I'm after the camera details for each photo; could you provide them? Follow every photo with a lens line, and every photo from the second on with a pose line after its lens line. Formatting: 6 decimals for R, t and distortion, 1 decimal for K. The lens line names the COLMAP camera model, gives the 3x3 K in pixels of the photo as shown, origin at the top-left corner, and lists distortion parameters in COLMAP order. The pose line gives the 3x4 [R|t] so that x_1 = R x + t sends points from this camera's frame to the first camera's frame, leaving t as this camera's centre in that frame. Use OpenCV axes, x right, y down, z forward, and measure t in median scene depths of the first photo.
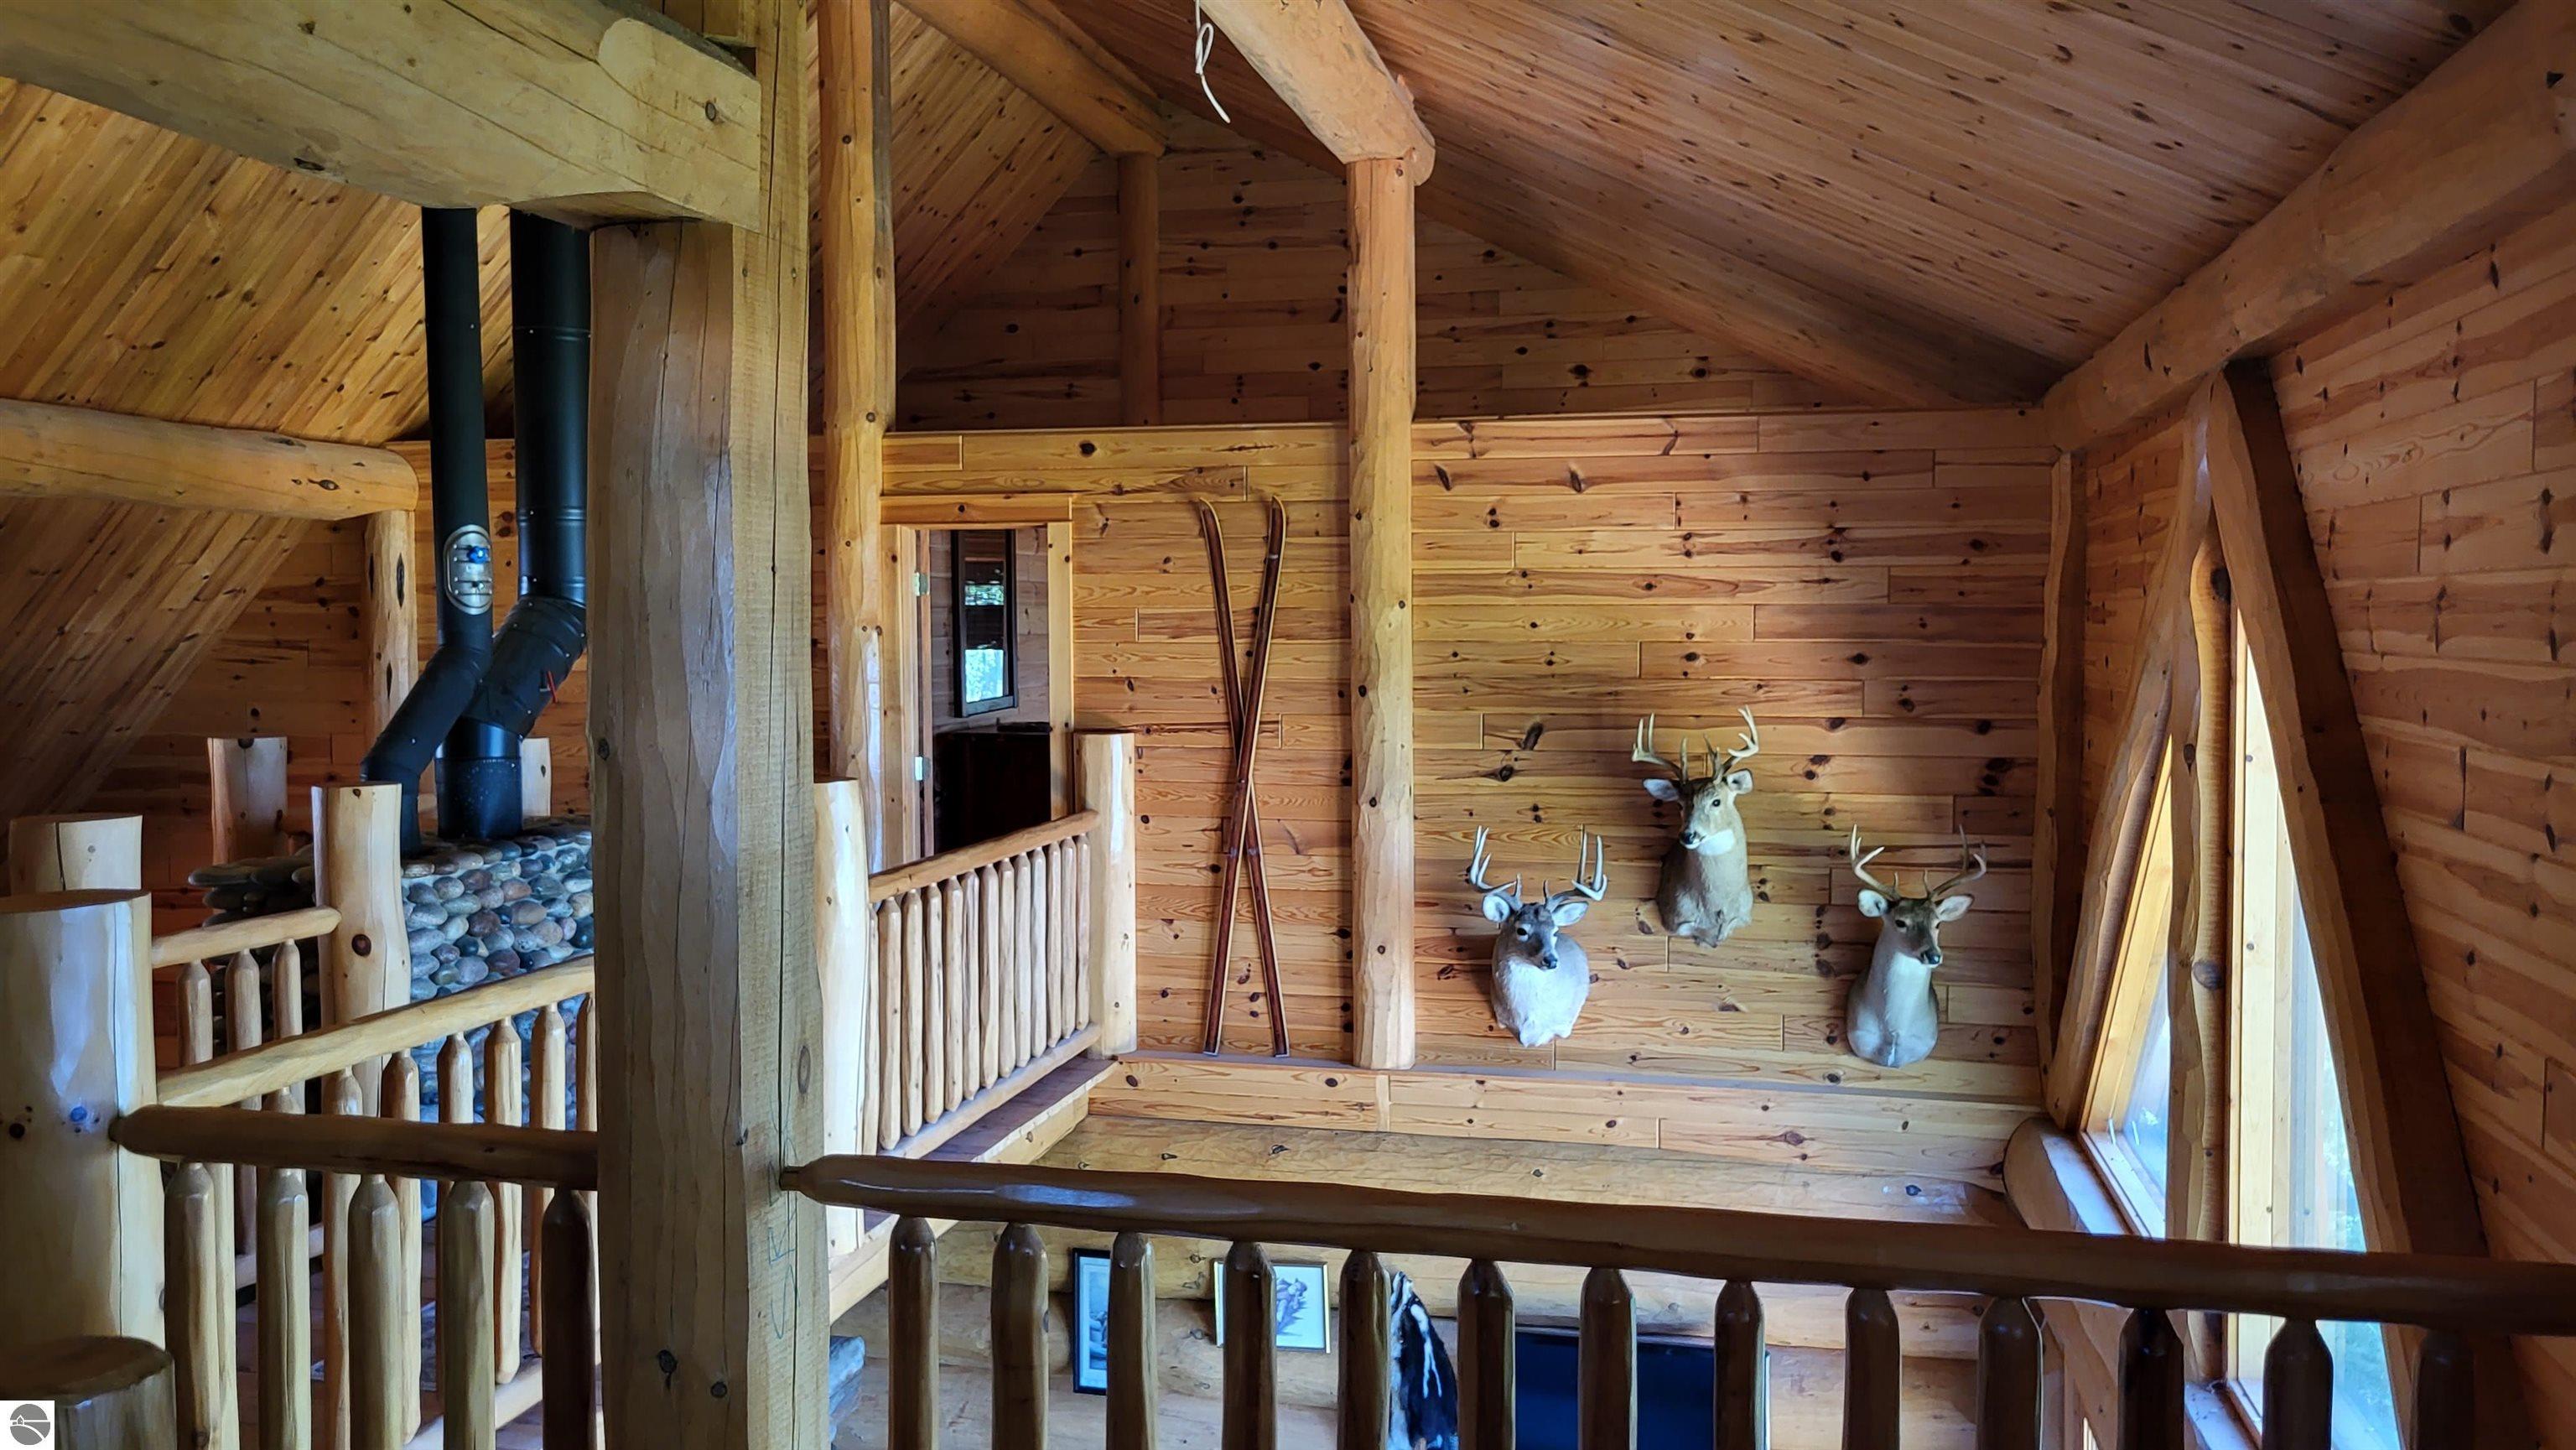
lens RADIAL K [[1967.9, 0, 1284.0], [0, 1967.9, 712.1], [0, 0, 1]] dist [0.050479, -0.038762]
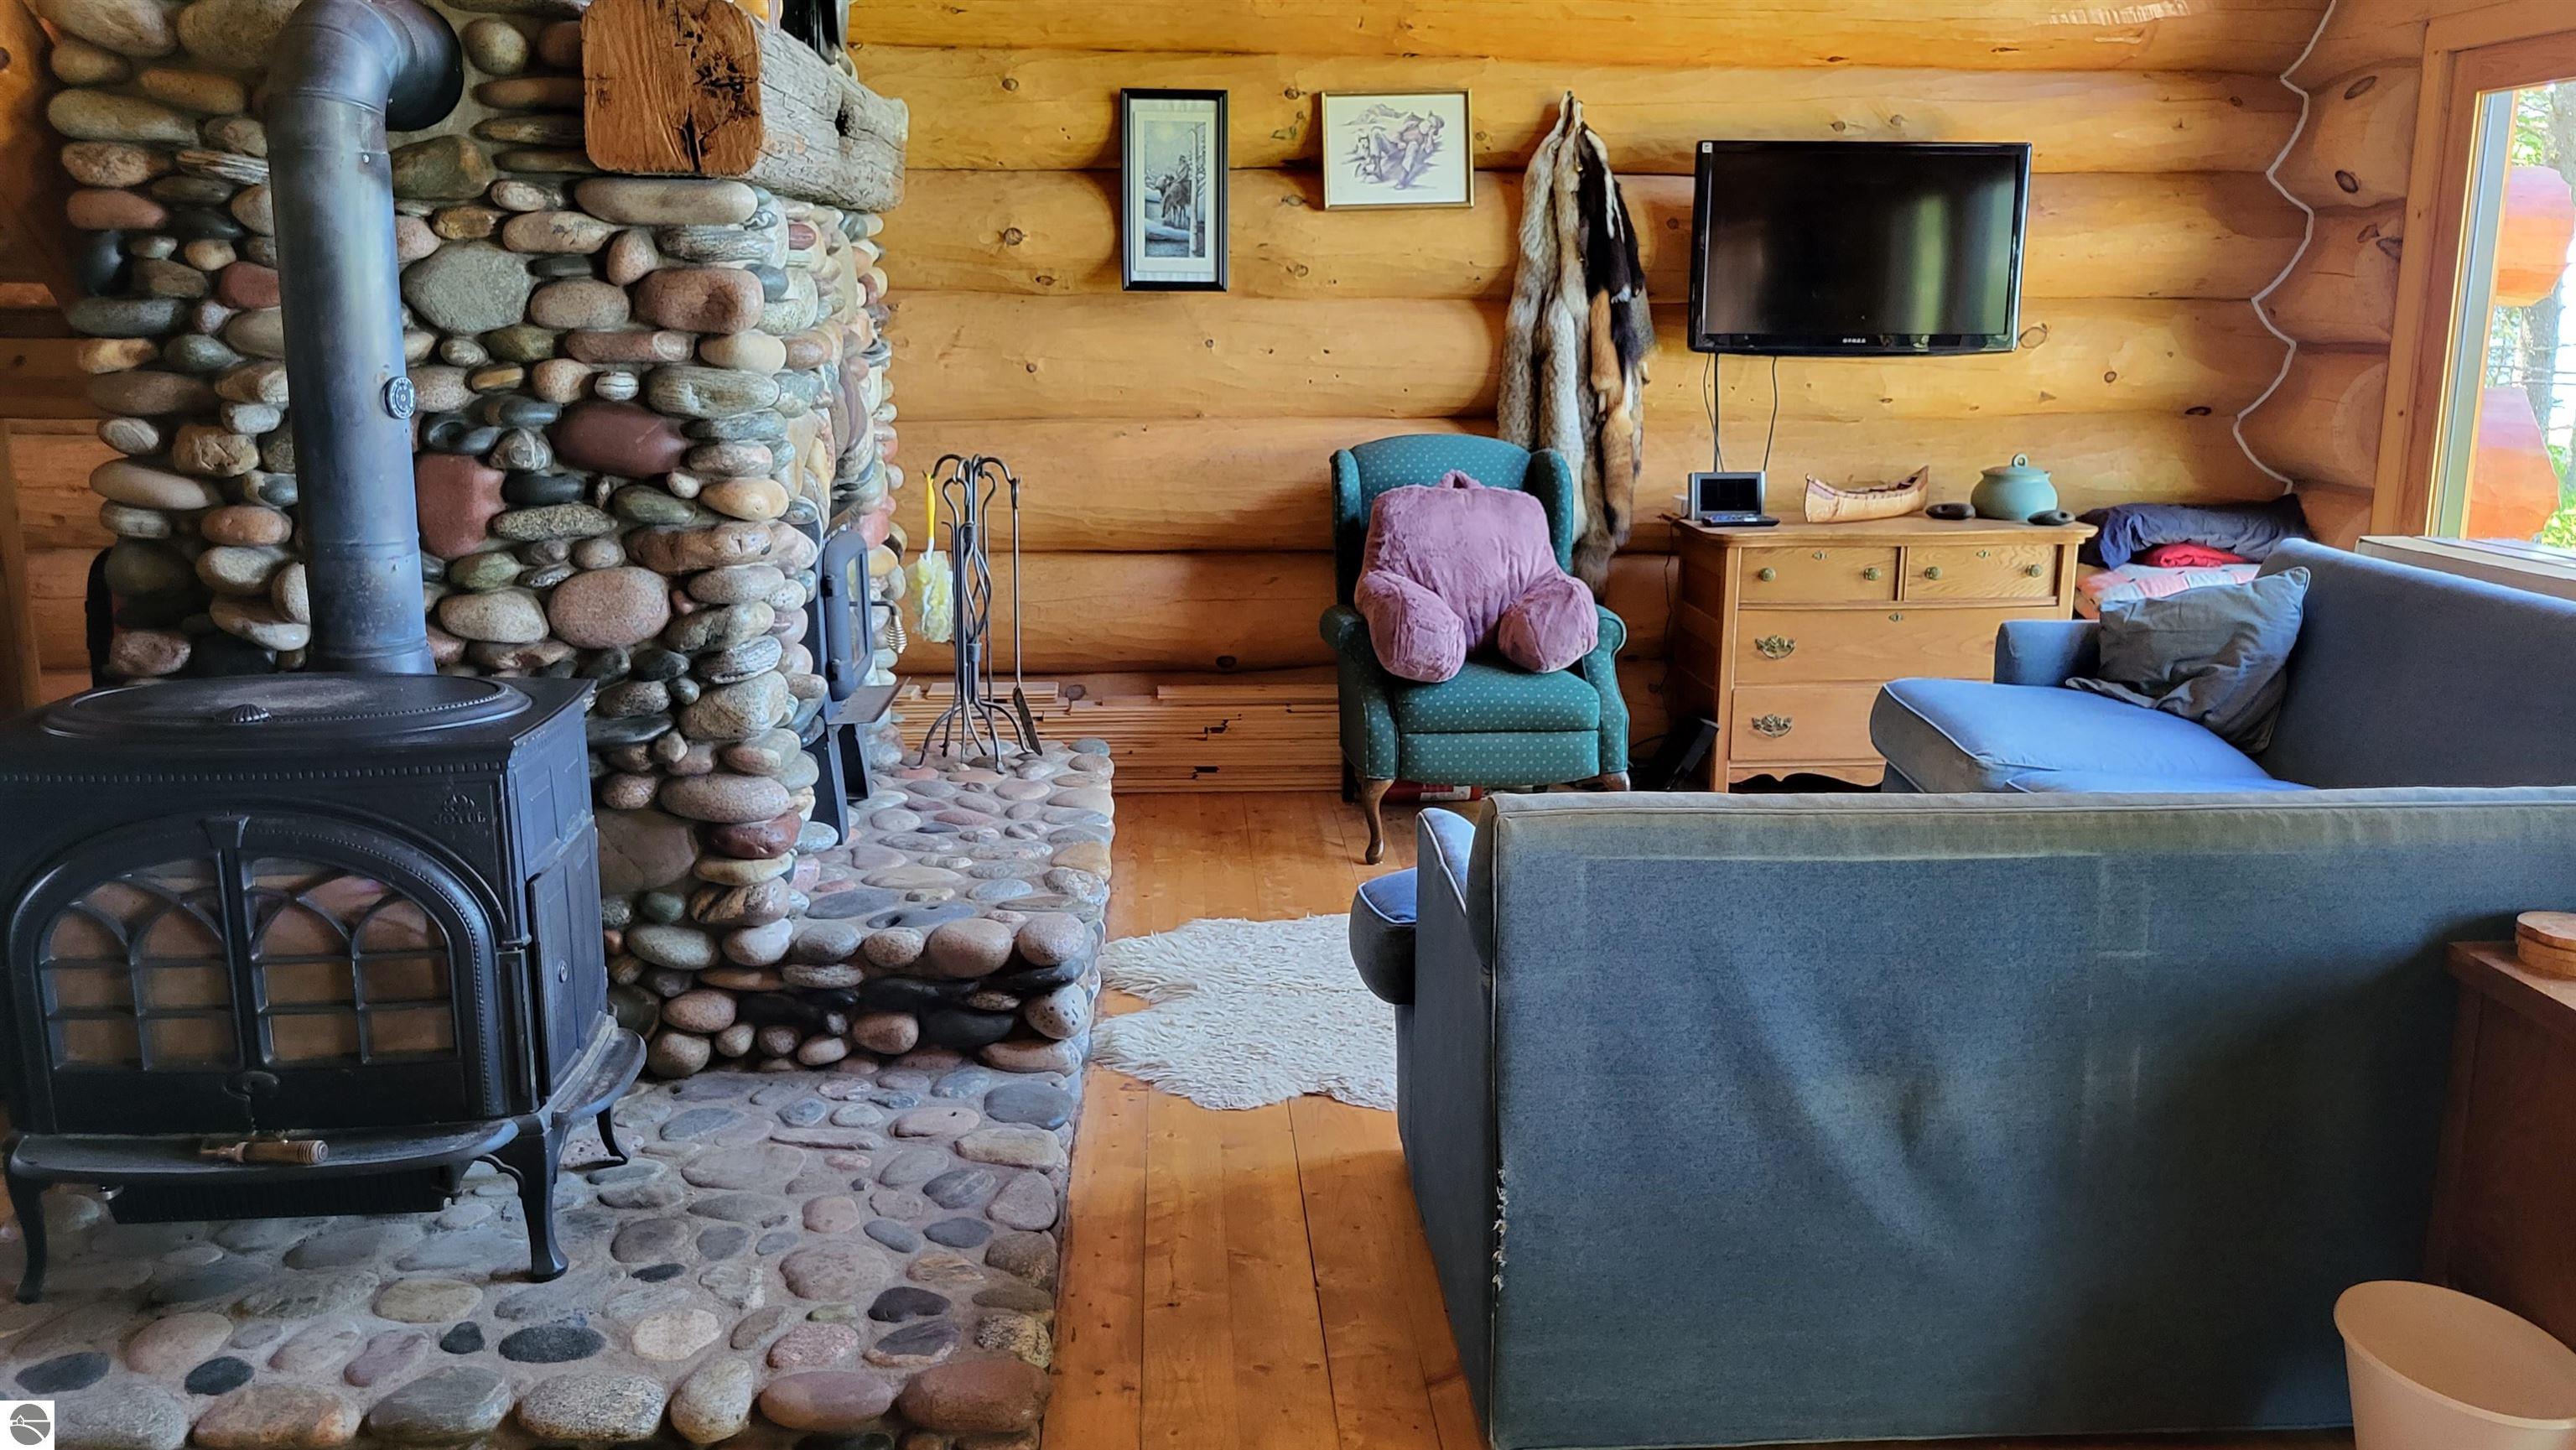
lens RADIAL K [[1967.9, 0, 1311.2], [0, 1967.9, 691.4], [0, 0, 1]] dist [0.050479, -0.038762]
pose [[0.951748, -0.050295, 0.302732, -0.283720], [0.005095, 0.988932, 0.148280, 0.399550], [-0.306840, -0.139583, 0.941470, 0.264919]]
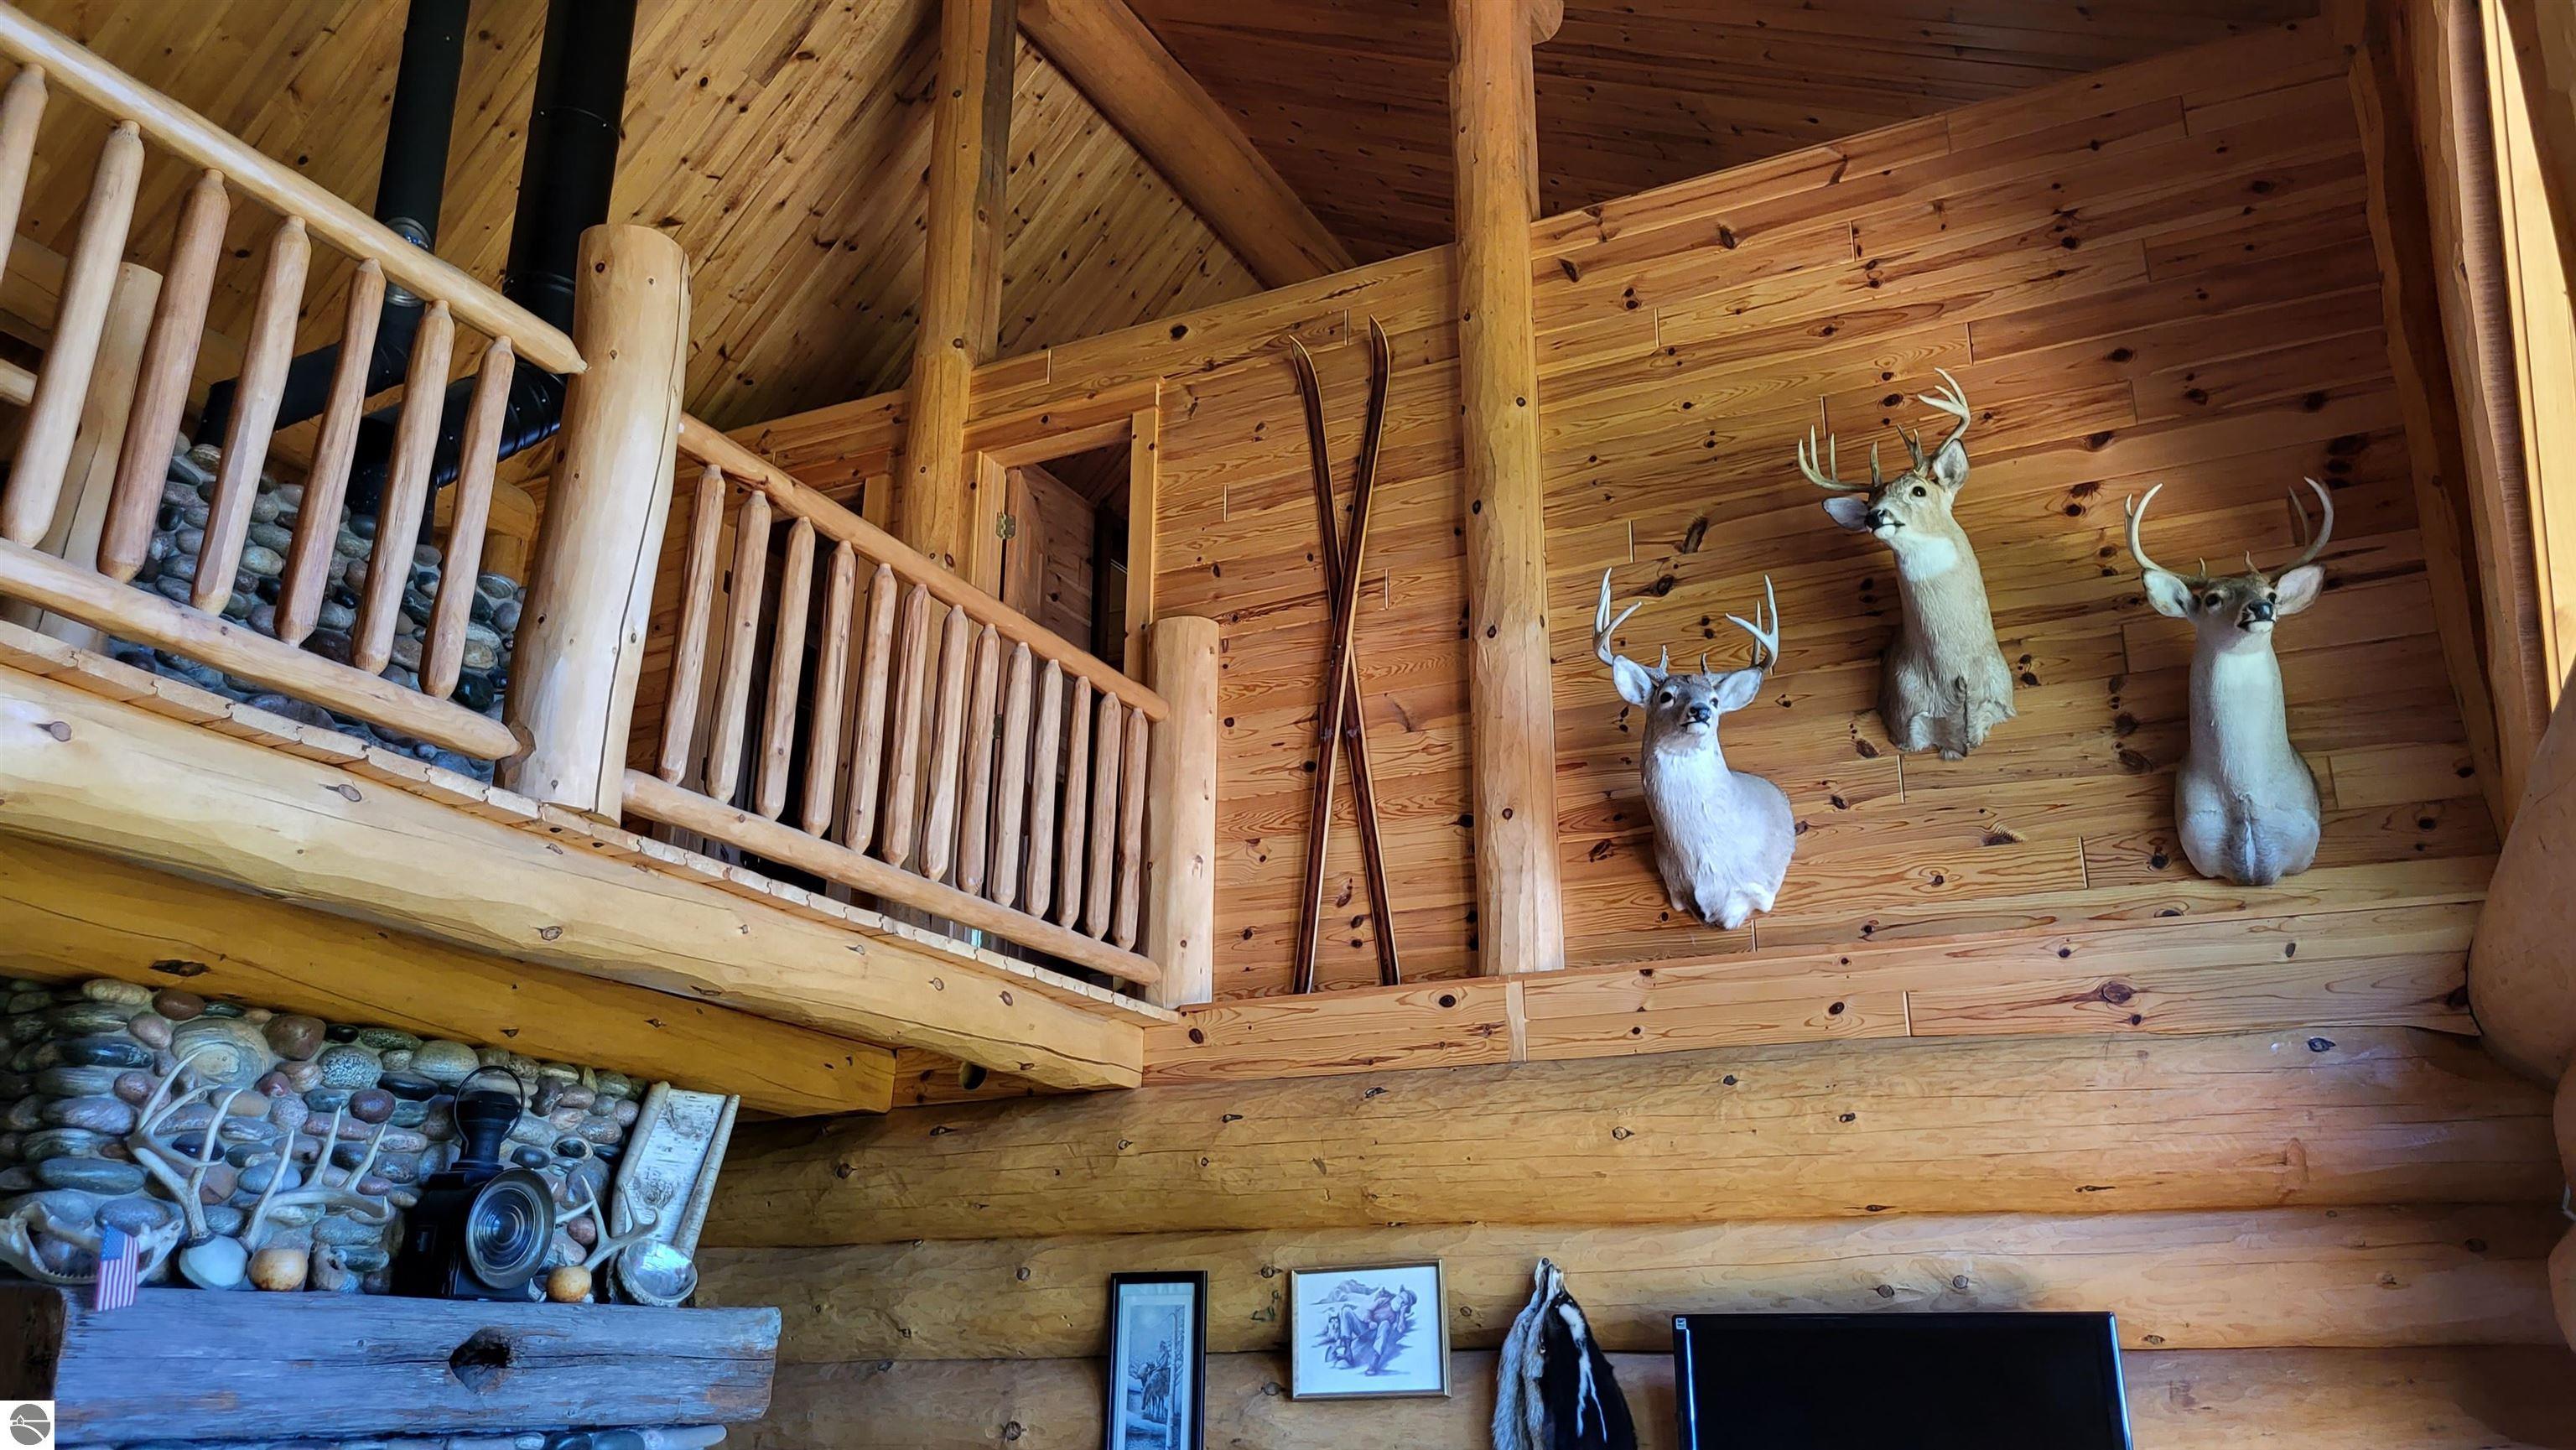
lens RADIAL K [[1967.9, 0, 1294.1], [0, 1967.9, 683.2], [0, 0, 1]] dist [0.050479, -0.038762]
pose [[0.974245, -0.068444, -0.214853, 0.134176], [-0.019890, 0.923024, -0.384229, 0.362507], [0.224612, 0.378607, 0.897890, 0.293045]]
